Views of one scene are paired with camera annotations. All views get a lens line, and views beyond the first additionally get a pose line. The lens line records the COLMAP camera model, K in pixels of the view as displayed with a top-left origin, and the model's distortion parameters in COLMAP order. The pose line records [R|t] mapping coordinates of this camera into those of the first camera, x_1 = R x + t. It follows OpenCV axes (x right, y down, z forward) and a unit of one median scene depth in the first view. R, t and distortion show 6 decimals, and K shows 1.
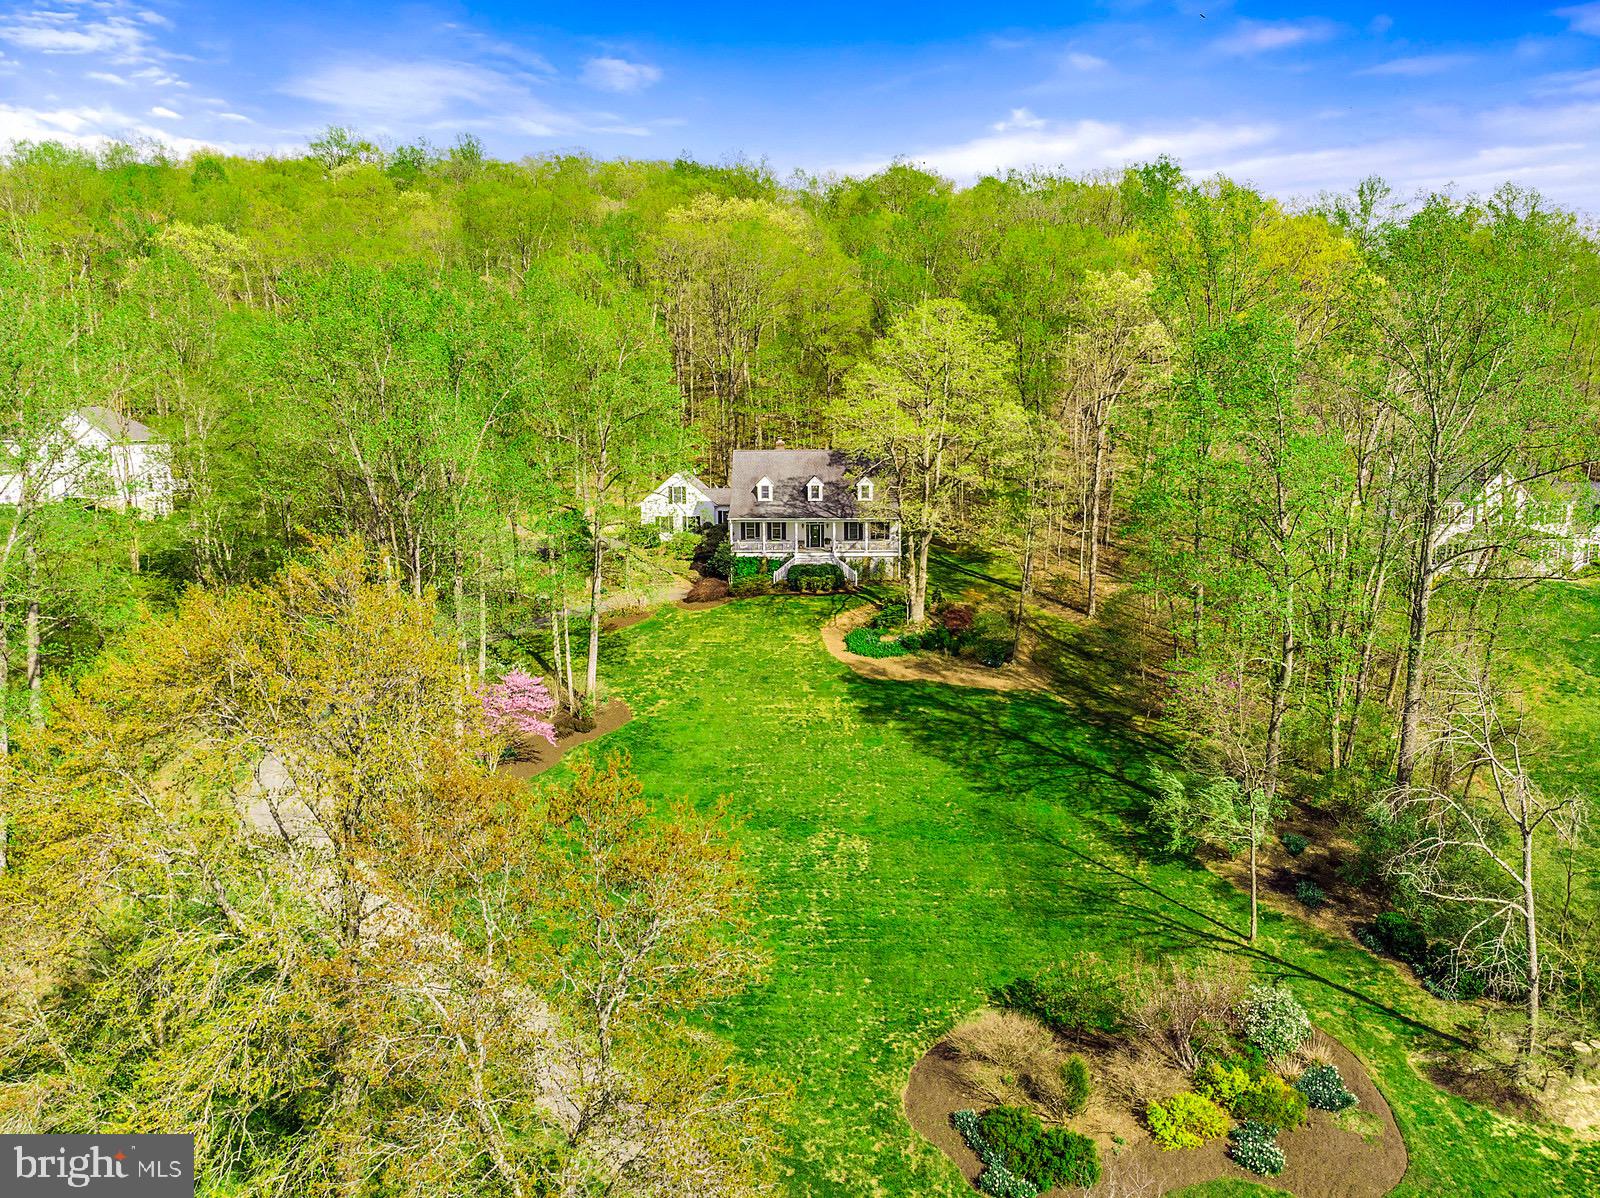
lens RADIAL K [[1128.3, 0, 703.2], [0, 1128.3, 597.0], [0, 0, 1]] dist [0.000088, 0.001819]
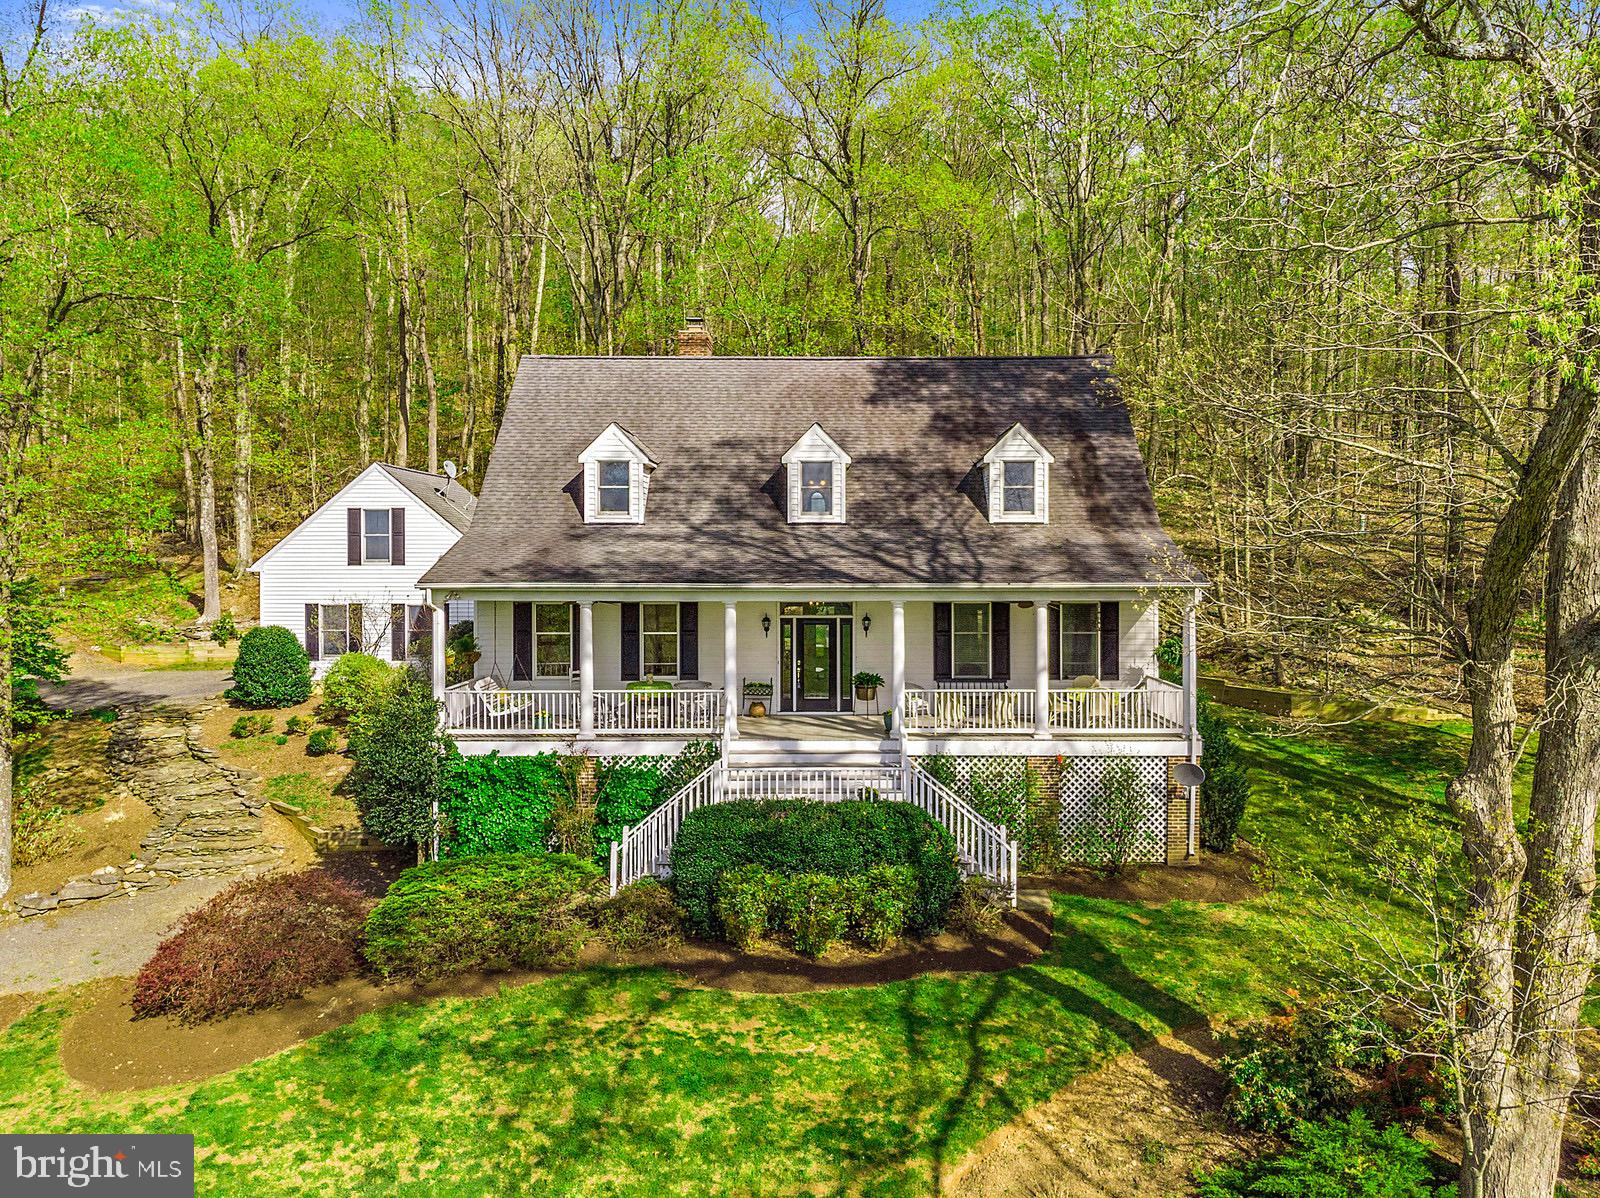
lens RADIAL K [[1126.4, 0, 808.6], [0, 1126.4, 555.4], [0, 0, 1]] dist [0.001195, -0.001665]
pose [[0.996864, 0.012950, 0.078068, 0.082611], [0.000344, 0.985799, -0.167928, -0.038791], [-0.079134, 0.167429, 0.982703, 0.799661]]
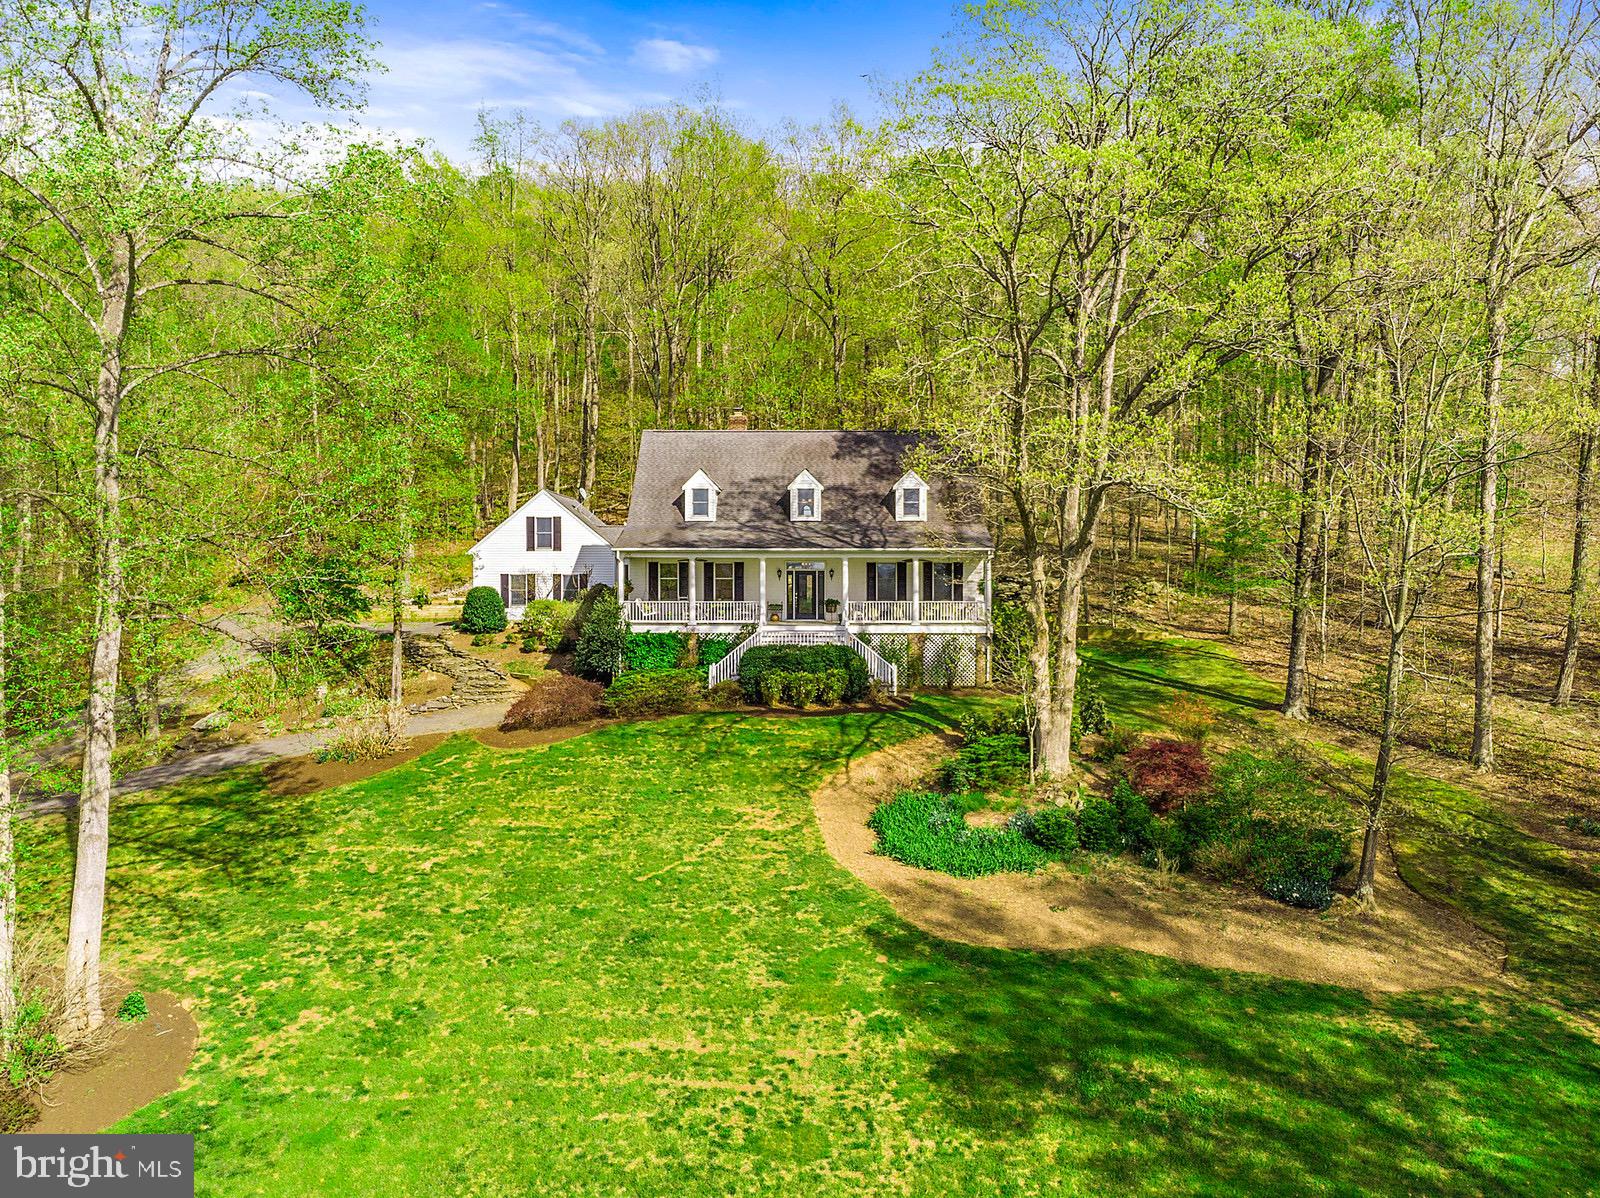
lens RADIAL K [[1138.3, 0, 770.2], [0, 1138.3, 592.3], [0, 0, 1]] dist [0.004550, 0.000257]
pose [[0.998881, 0.014986, 0.044860, 0.066901], [-0.007732, 0.987455, -0.157714, 0.020478], [-0.046661, 0.157190, 0.986465, 0.563768]]
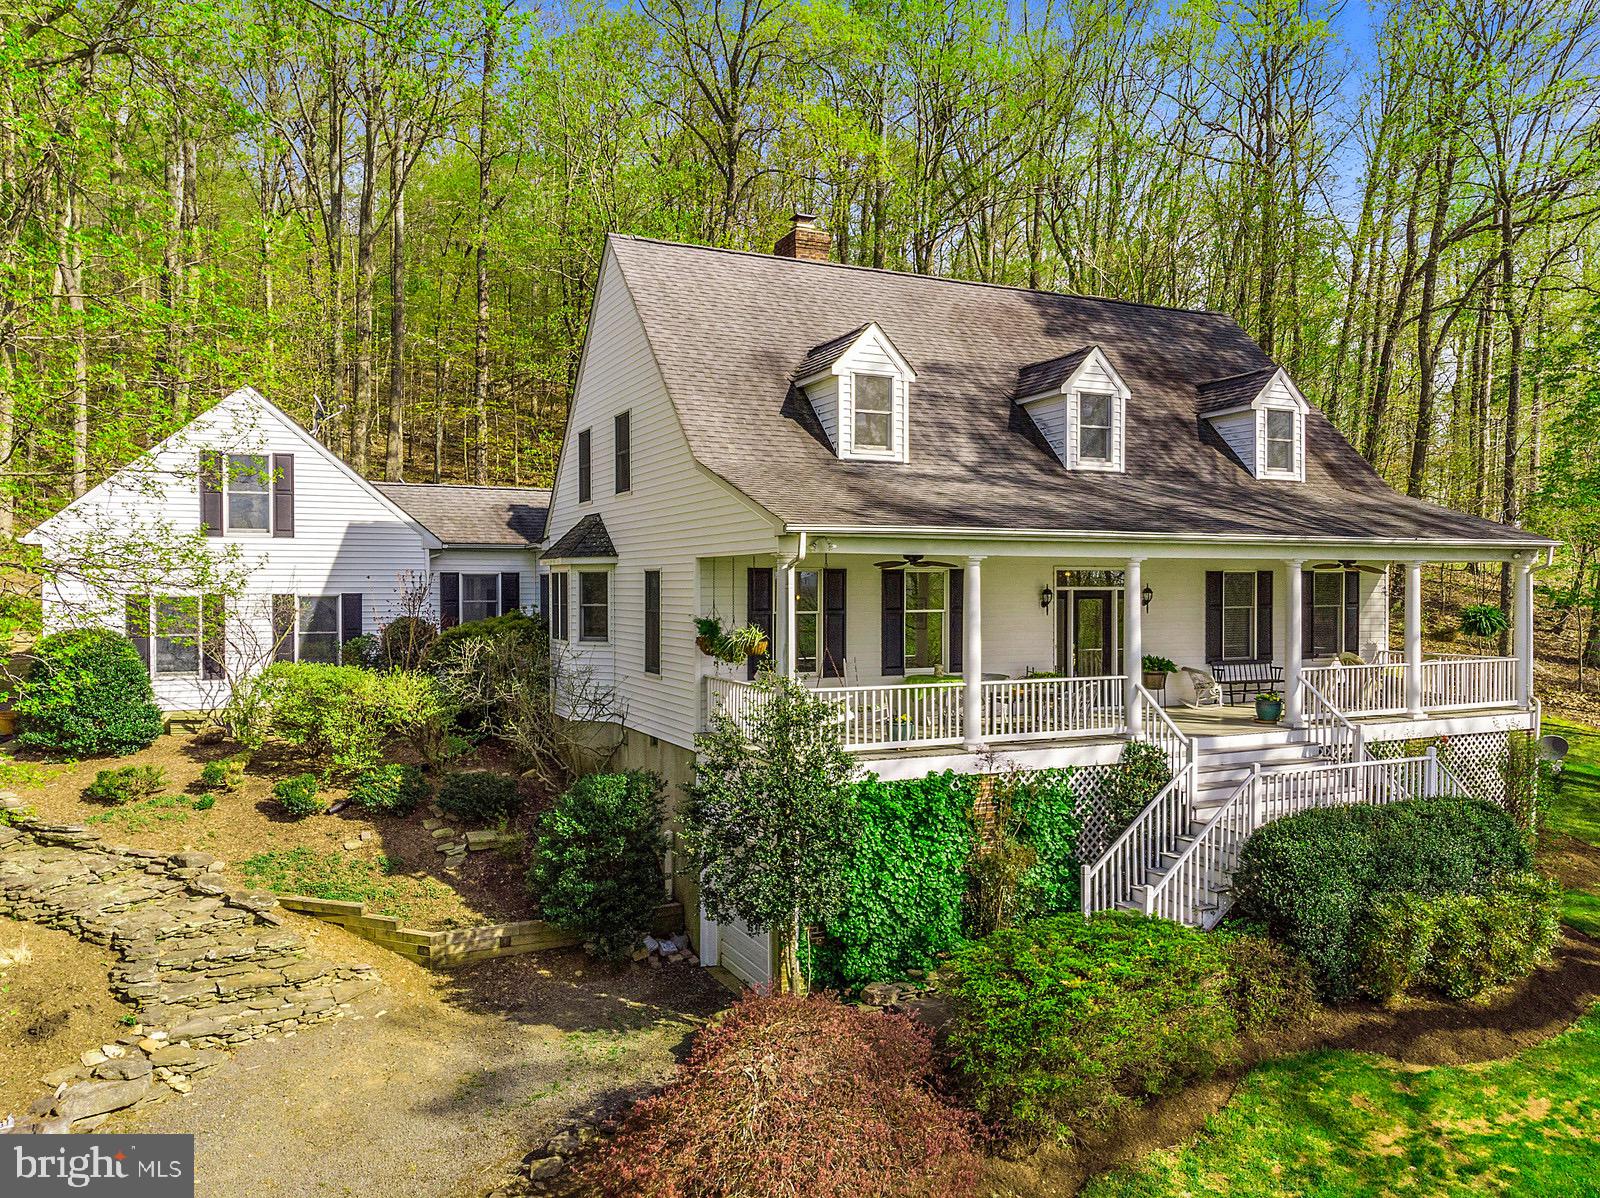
lens RADIAL K [[1128.3, 0, 703.2], [0, 1128.3, 597.0], [0, 0, 1]] dist [0.000088, 0.001819]
pose [[0.874402, 0.009946, 0.485101, -0.058202], [0.069354, 0.986961, -0.145248, -0.041417], [-0.480221, 0.160649, 0.862311, 0.910124]]
